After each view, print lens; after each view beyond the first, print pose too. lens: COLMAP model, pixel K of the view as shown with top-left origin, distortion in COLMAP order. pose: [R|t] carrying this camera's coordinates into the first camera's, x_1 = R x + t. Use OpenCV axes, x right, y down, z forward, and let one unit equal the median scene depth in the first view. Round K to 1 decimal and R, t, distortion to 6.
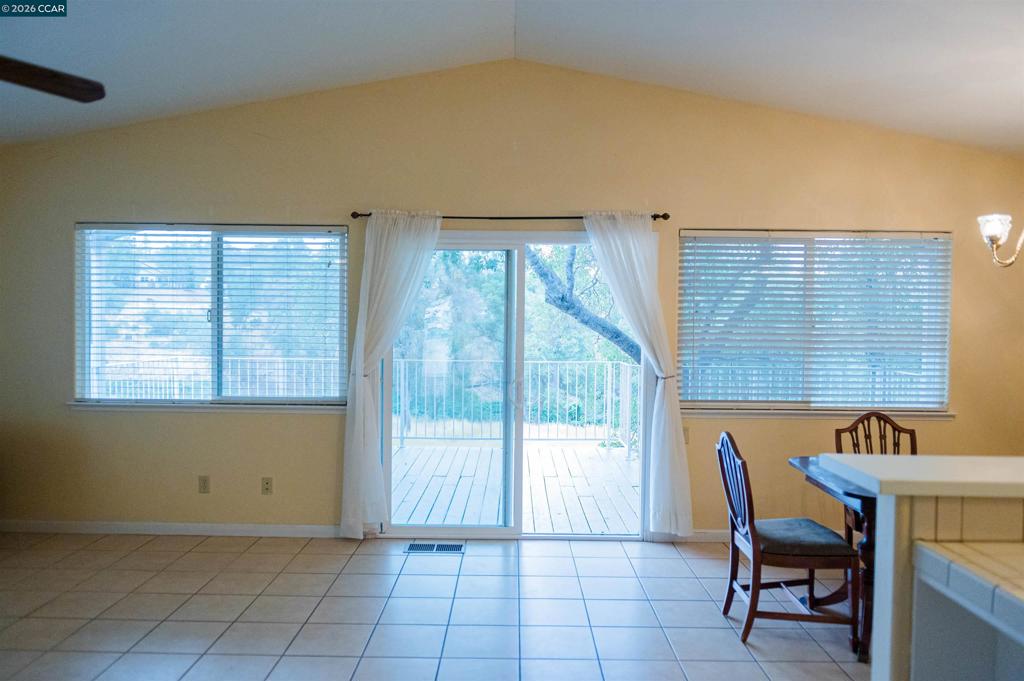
lens RADIAL K [[703.9, 0, 518.4], [0, 703.9, 340.7], [0, 0, 1]] dist [-0.007562, -0.002006]
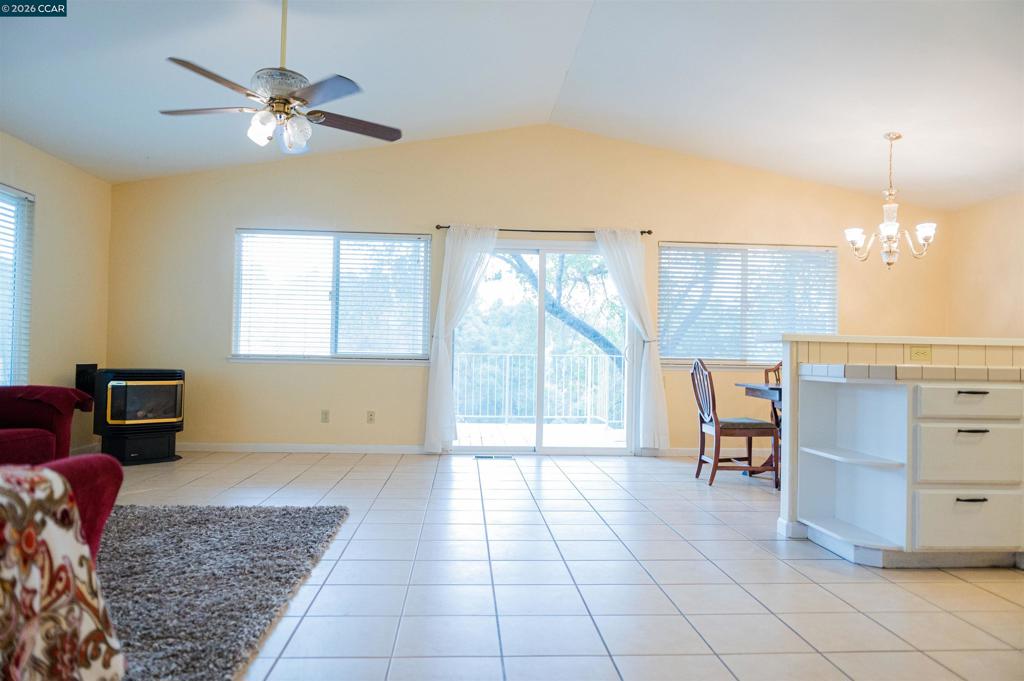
lens RADIAL K [[703.9, 0, 502.1], [0, 703.9, 344.4], [0, 0, 1]] dist [-0.007562, -0.002006]
pose [[0.997790, 0.010261, 0.065648, -0.192281], [-0.006665, 0.998477, -0.054764, 0.139631], [-0.066110, 0.054205, 0.996339, -0.432795]]
